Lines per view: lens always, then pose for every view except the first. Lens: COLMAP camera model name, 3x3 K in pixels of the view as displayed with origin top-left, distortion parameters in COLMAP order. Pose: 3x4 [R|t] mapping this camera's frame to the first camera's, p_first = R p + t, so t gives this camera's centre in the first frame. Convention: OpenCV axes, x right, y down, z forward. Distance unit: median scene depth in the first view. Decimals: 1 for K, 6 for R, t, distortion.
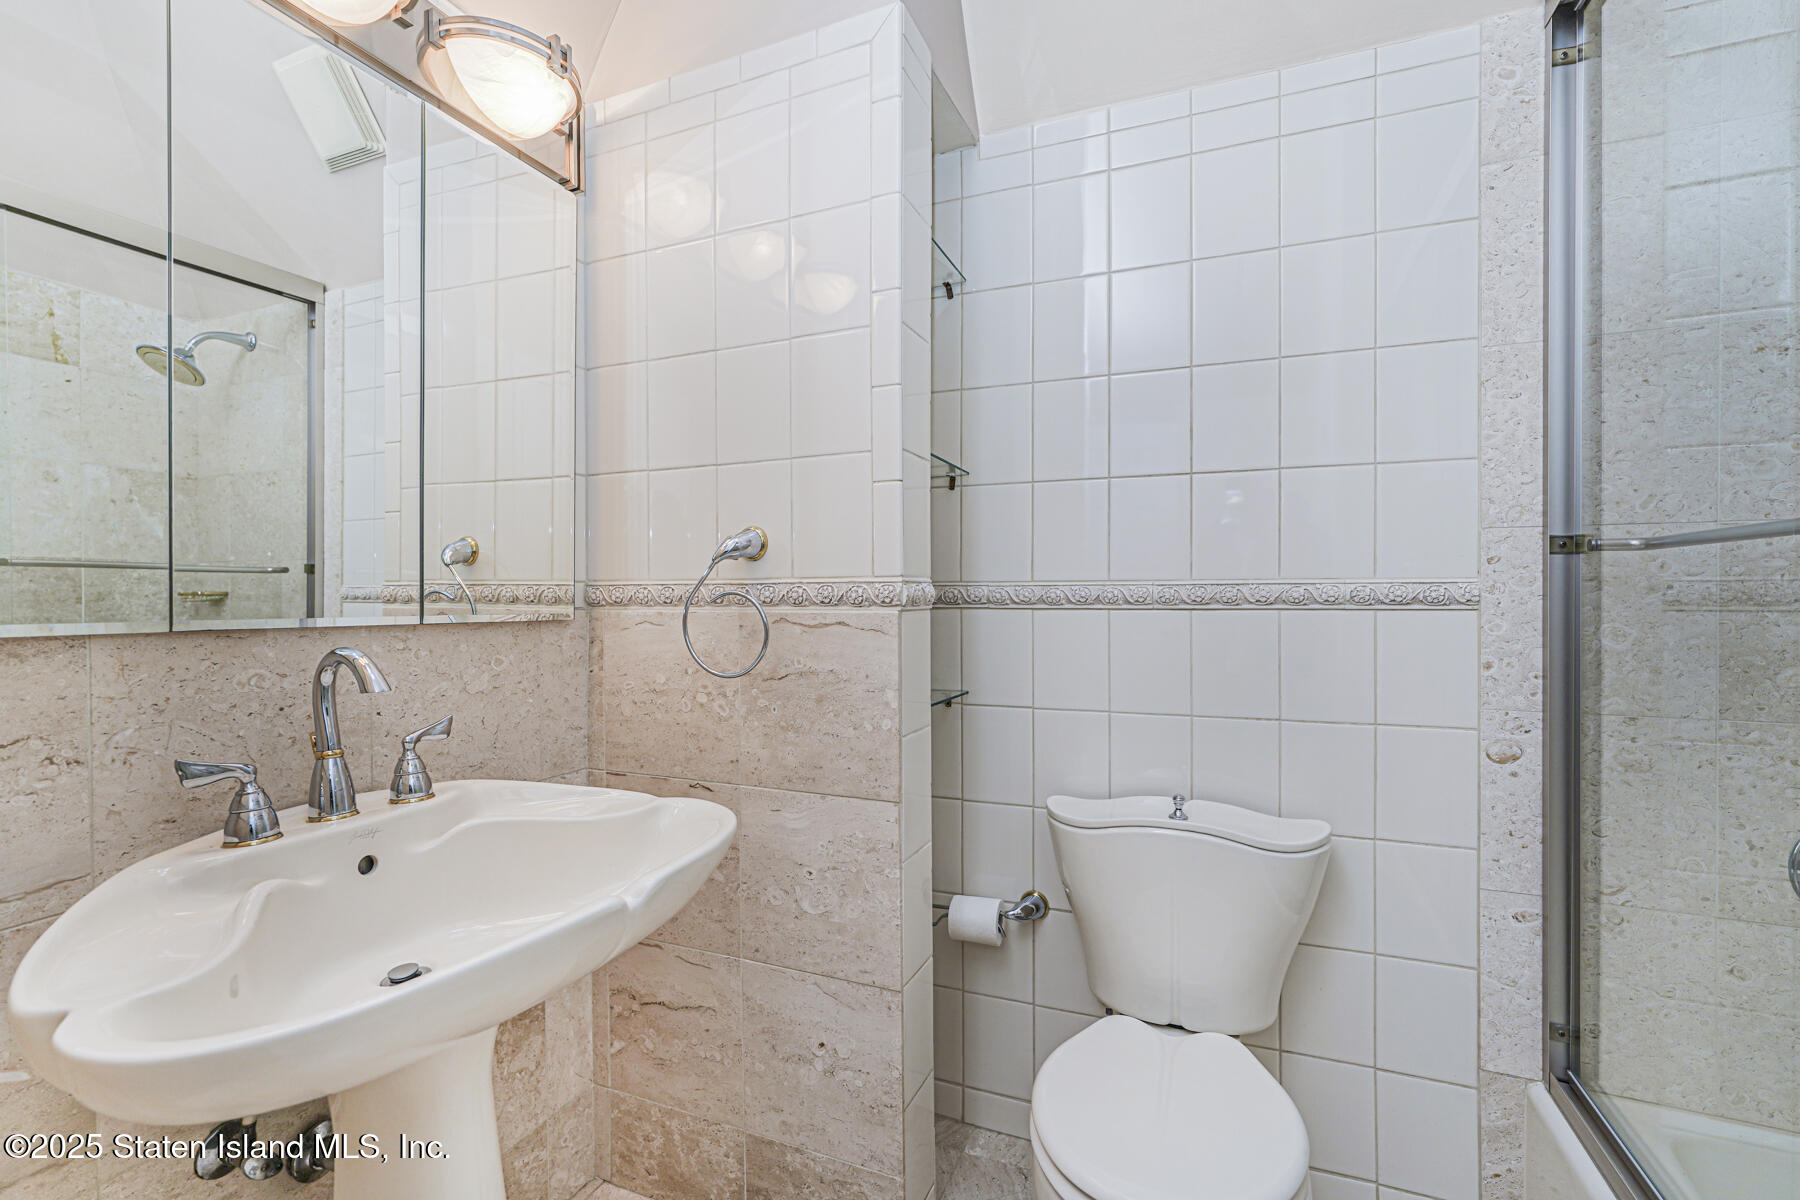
lens RADIAL K [[825.9, 0, 882.4], [0, 825.9, 600.1], [0, 0, 1]] dist [-0.016023, 0.009317]
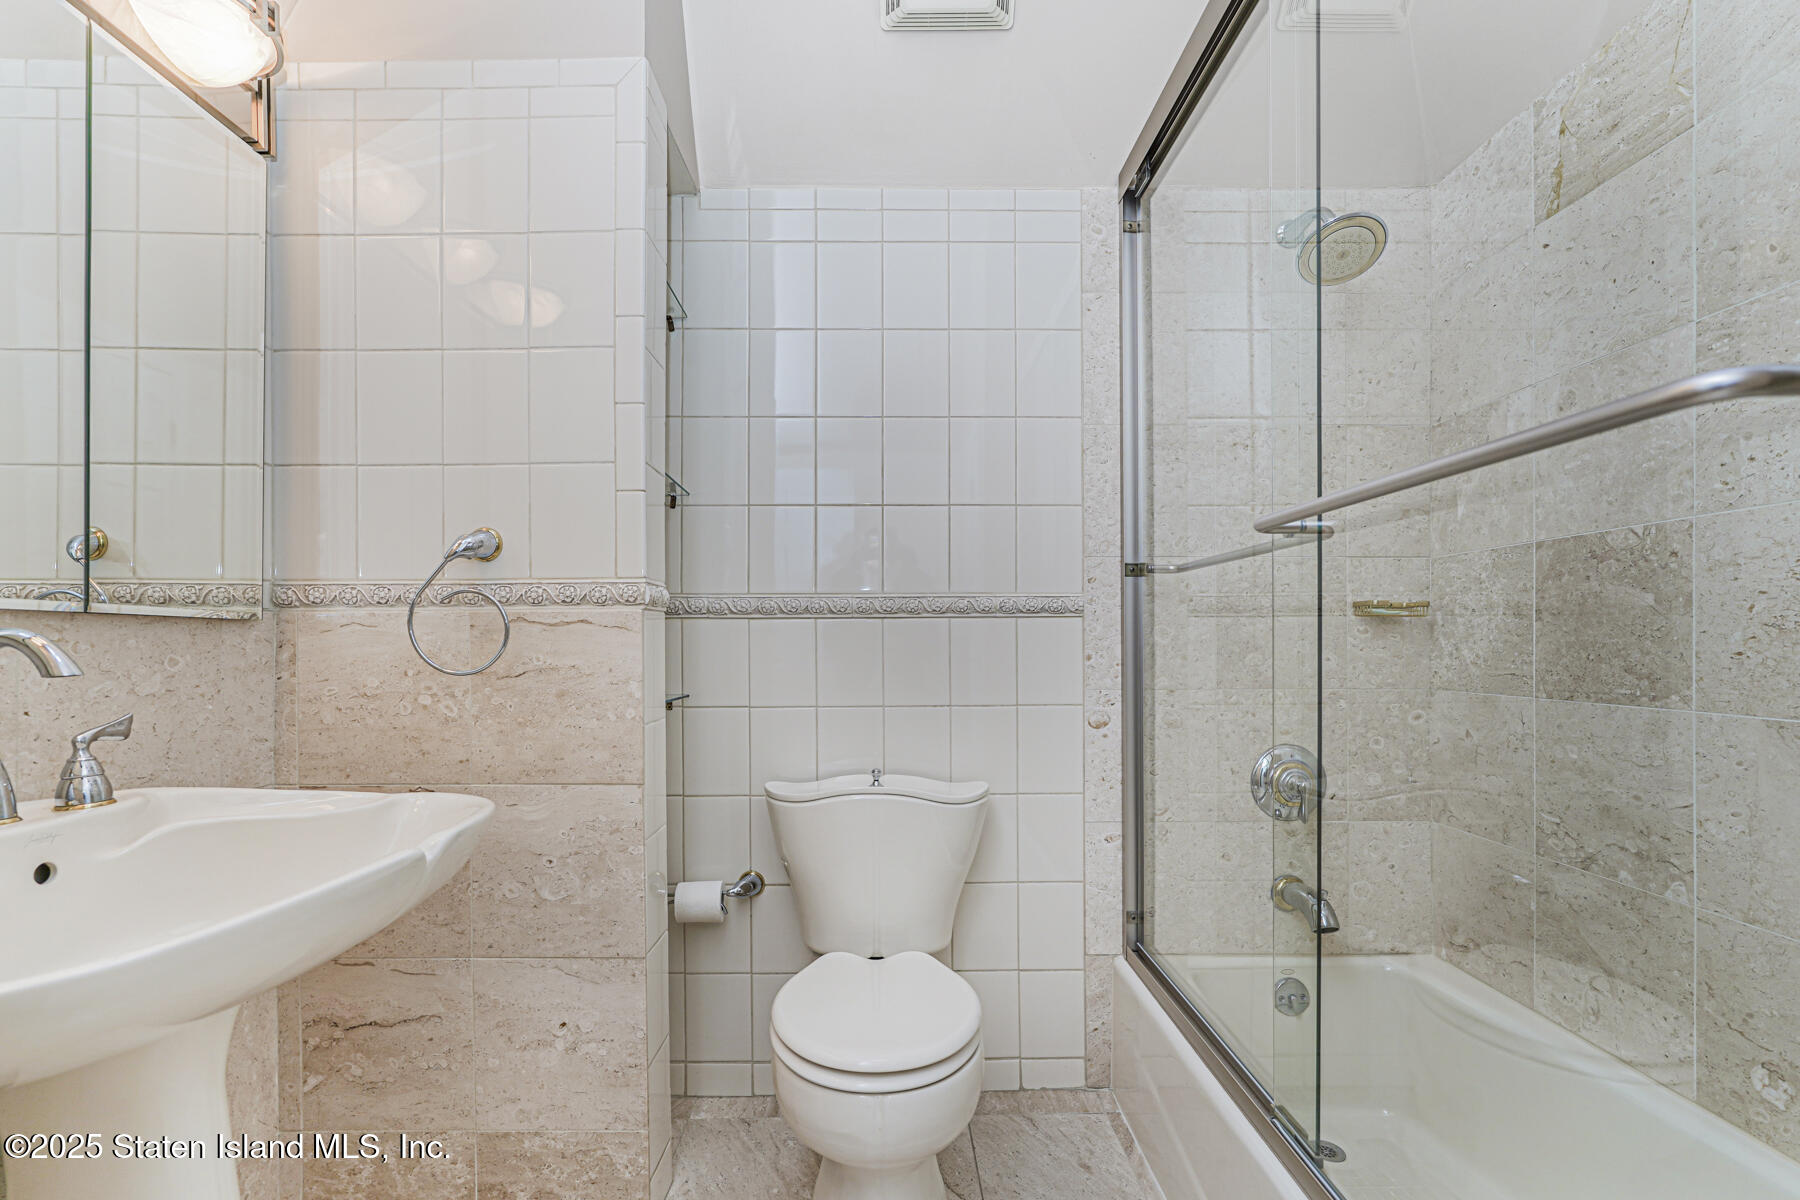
lens RADIAL K [[825.9, 0, 895.5], [0, 825.9, 626.9], [0, 0, 1]] dist [-0.016023, 0.009317]
pose [[0.917006, 0.006101, 0.398828, -0.101571], [0.001225, 0.999835, -0.018111, 0.053158], [-0.398873, 0.017096, 0.916847, -0.127157]]
